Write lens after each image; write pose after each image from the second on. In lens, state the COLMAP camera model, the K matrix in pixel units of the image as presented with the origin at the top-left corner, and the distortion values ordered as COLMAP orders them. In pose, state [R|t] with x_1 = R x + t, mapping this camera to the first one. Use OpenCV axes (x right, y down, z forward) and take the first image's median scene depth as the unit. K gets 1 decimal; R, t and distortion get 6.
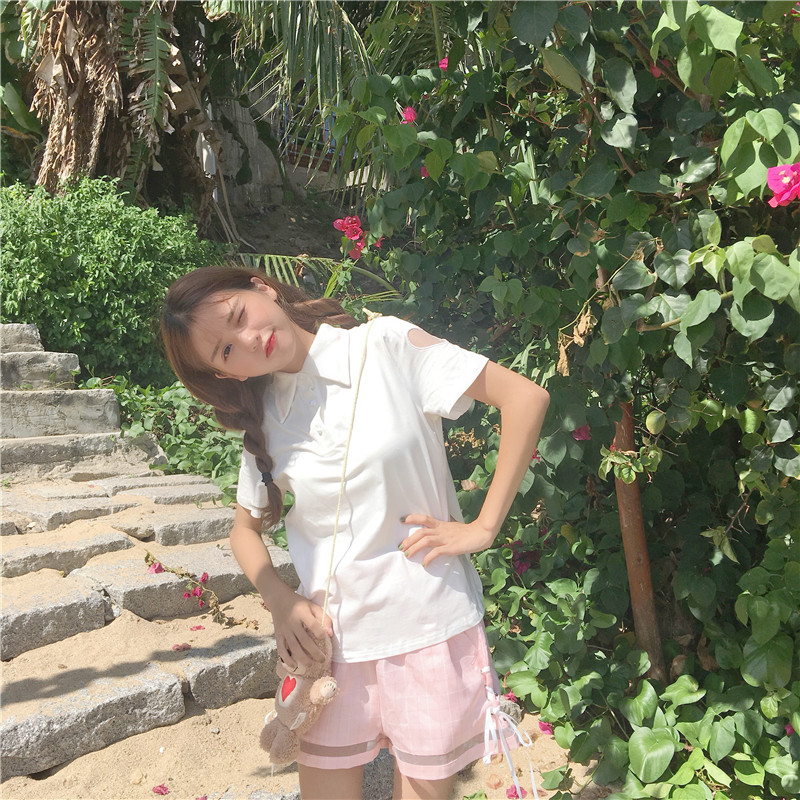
lens RADIAL K [[930.6, 0, 418.1], [0, 930.6, 400.0], [0, 0, 1]] dist [0.115018, -0.209080]
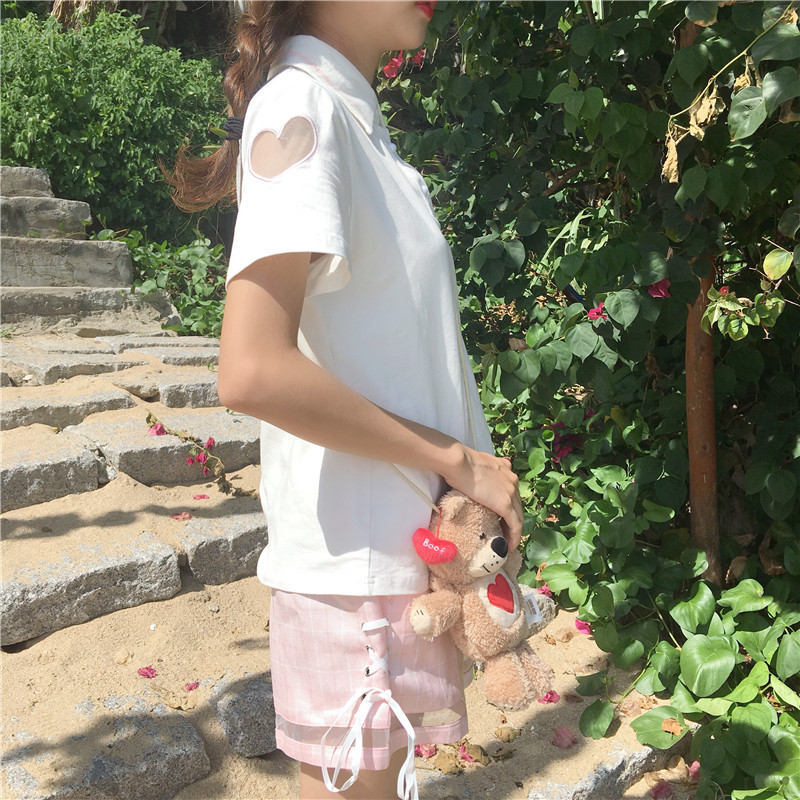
lens RADIAL K [[930.6, 0, 418.1], [0, 930.6, 400.0], [0, 0, 1]] dist [0.115018, -0.209080]
pose [[0.998317, 0.051665, -0.026326, -0.006782], [-0.048186, 0.991725, 0.118993, 0.030932], [0.032256, -0.117524, 0.992546, 0.116542]]
